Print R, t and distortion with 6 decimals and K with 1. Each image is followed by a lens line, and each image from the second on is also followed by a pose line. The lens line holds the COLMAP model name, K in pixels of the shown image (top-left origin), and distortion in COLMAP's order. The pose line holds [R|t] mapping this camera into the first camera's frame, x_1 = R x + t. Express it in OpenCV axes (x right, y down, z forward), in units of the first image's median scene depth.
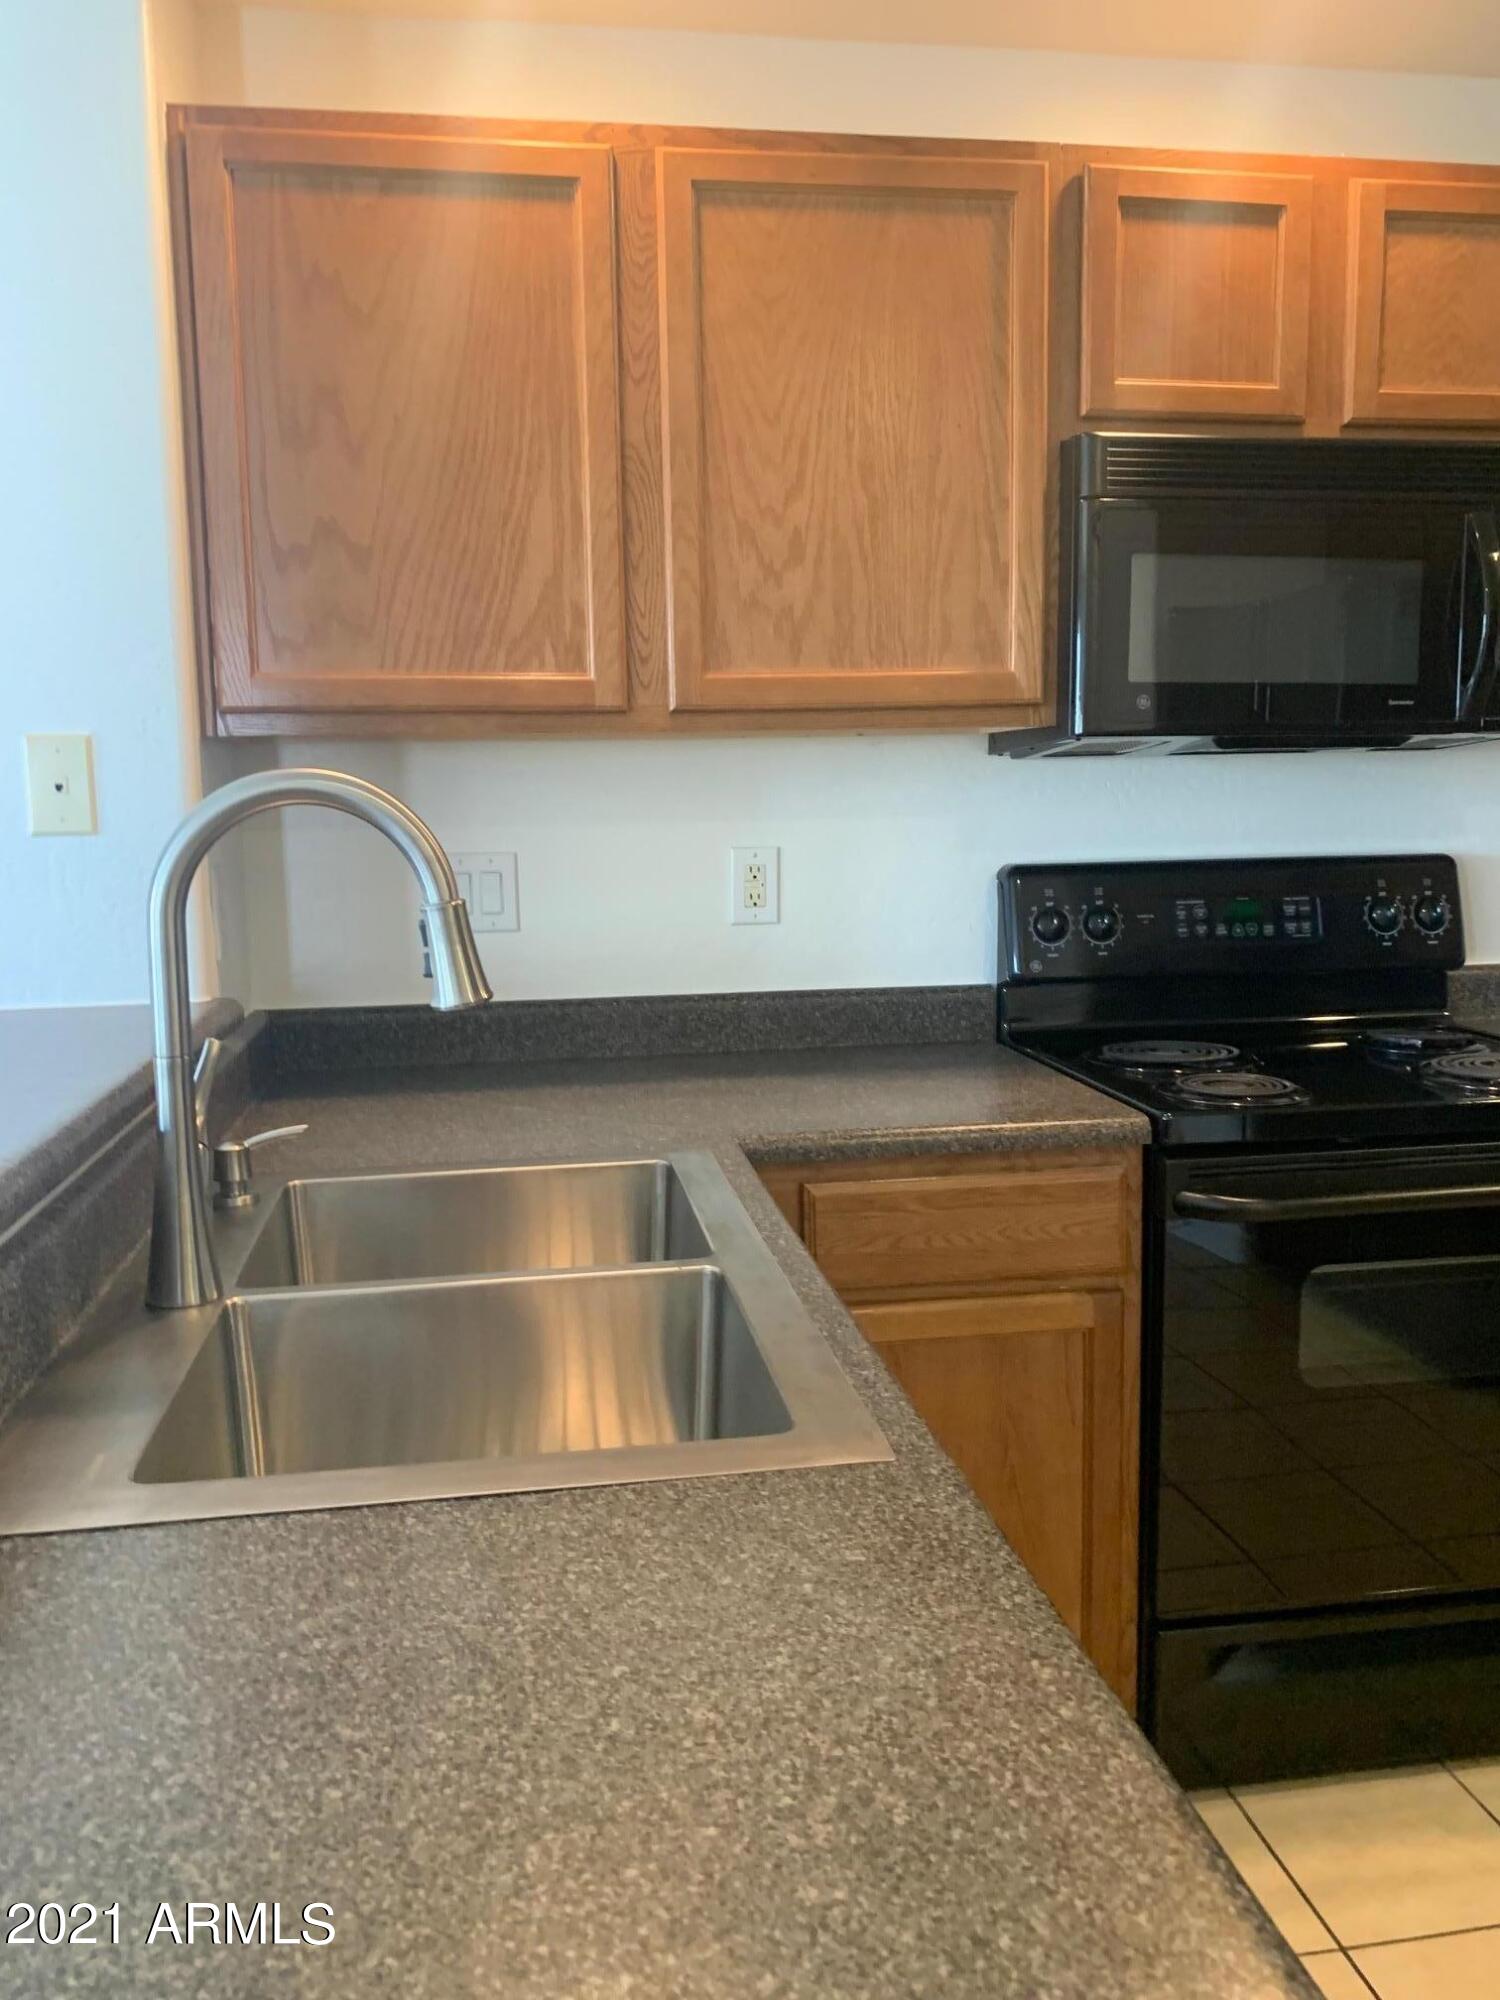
lens RADIAL K [[1512.2, 0, 749.4], [0, 1512.2, 998.5], [0, 0, 1]] dist [0.012904, -0.033492]
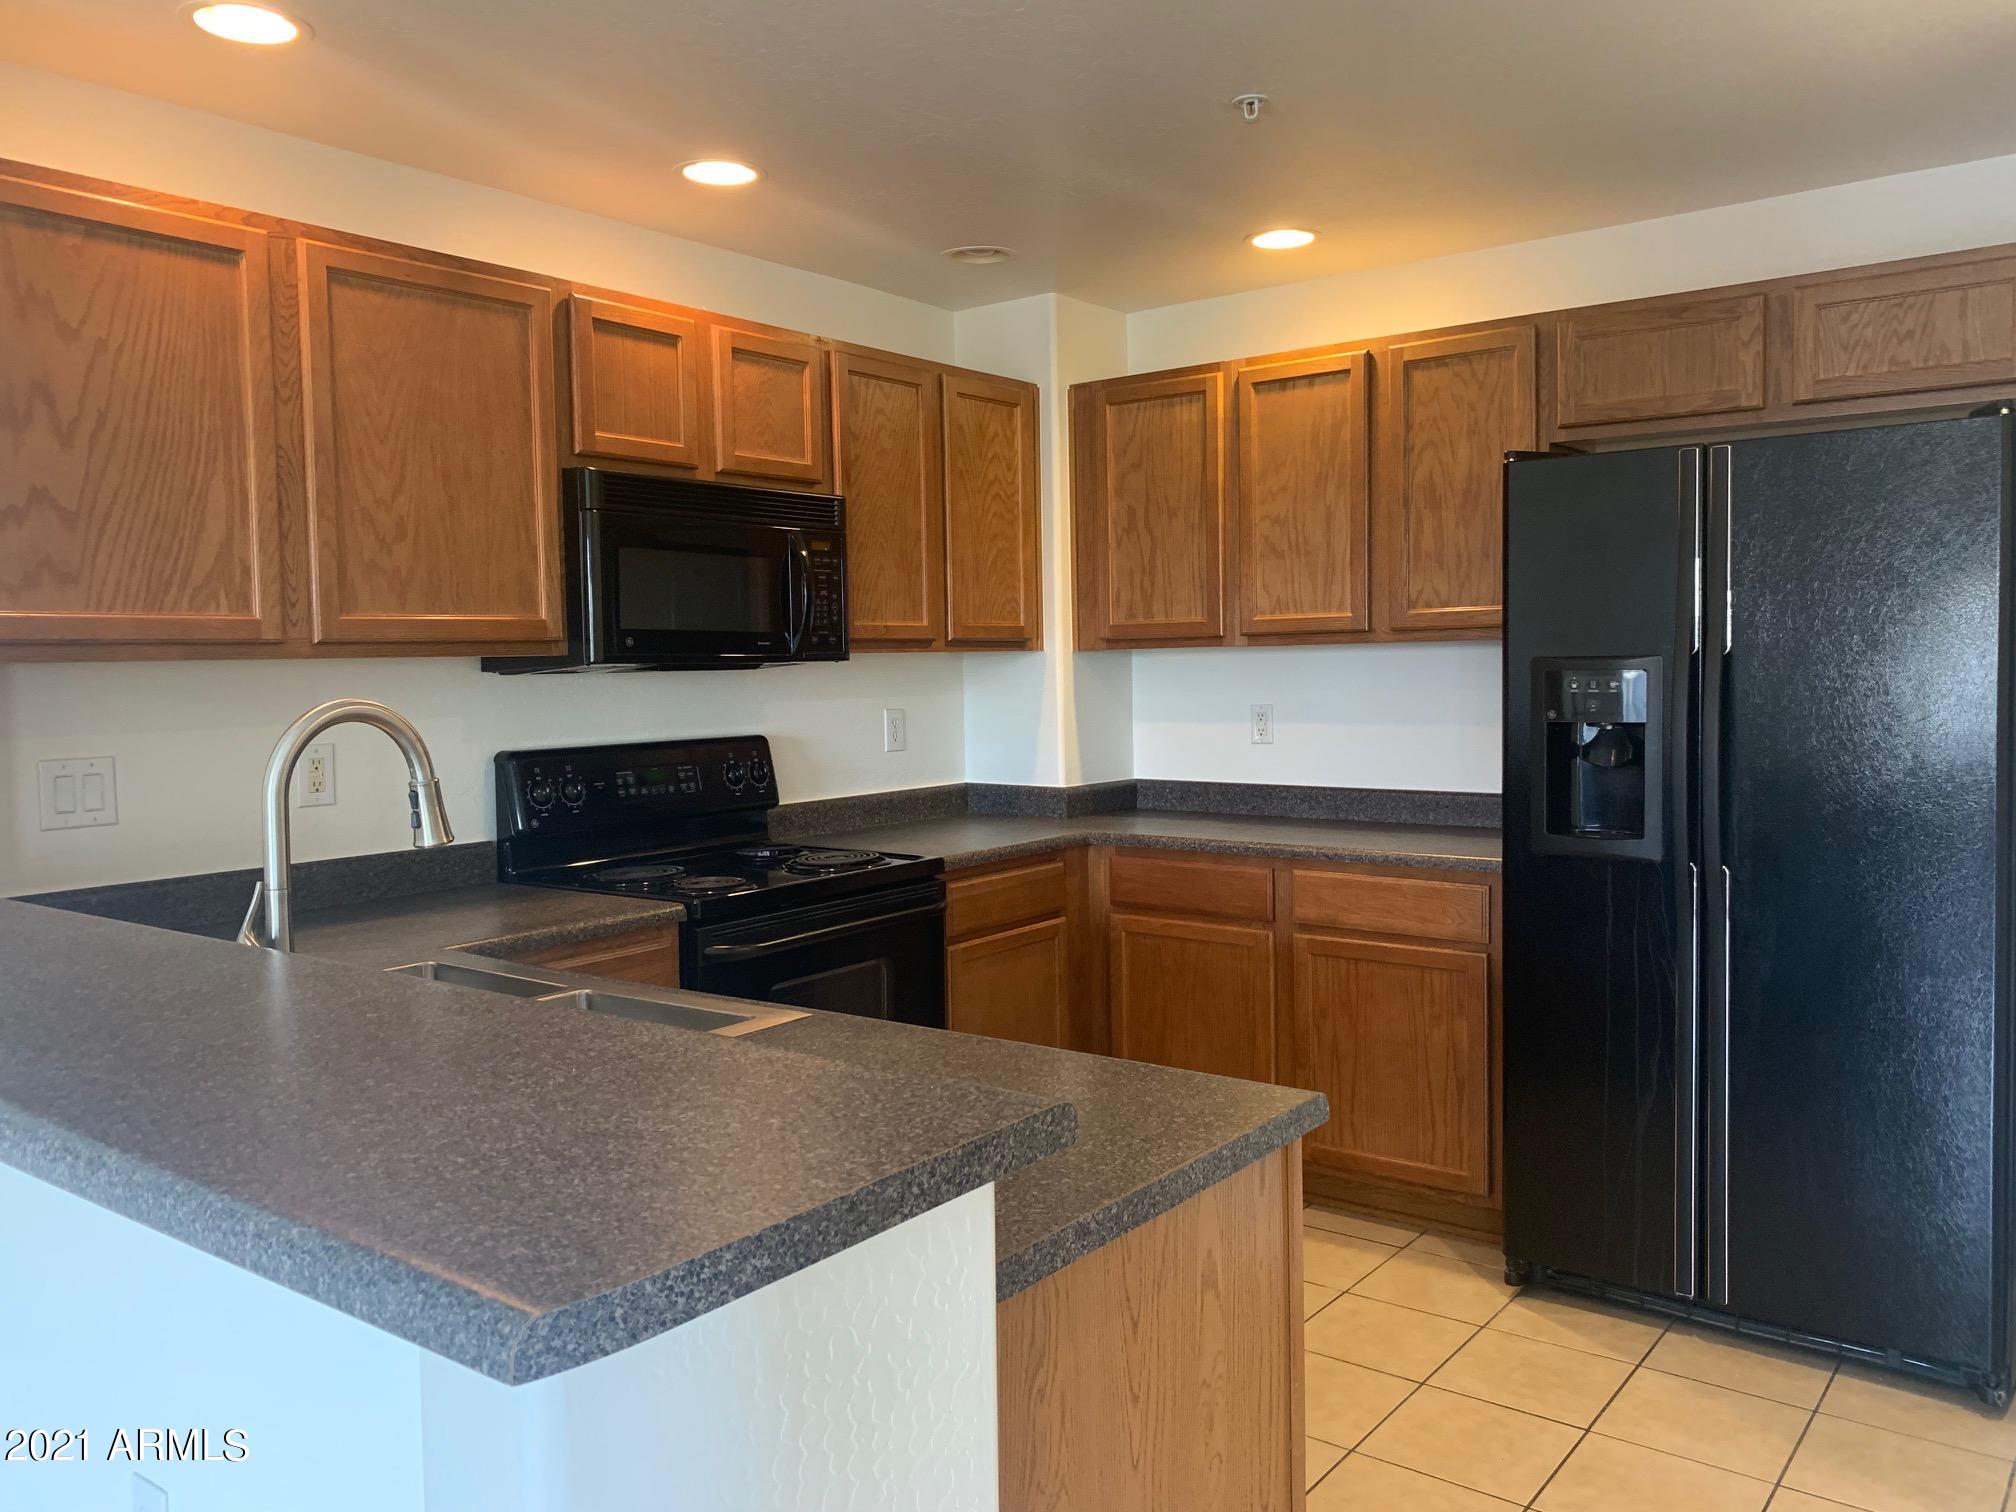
lens RADIAL K [[1524.3, 0, 1007.2], [0, 1524.3, 757.0], [0, 0, 1]] dist [0.012904, -0.033492]
pose [[0.721223, -0.039369, 0.691583, -0.545727], [0.097881, 0.994158, -0.045482, 0.028742], [-0.685753, 0.100495, 0.720863, -0.370019]]
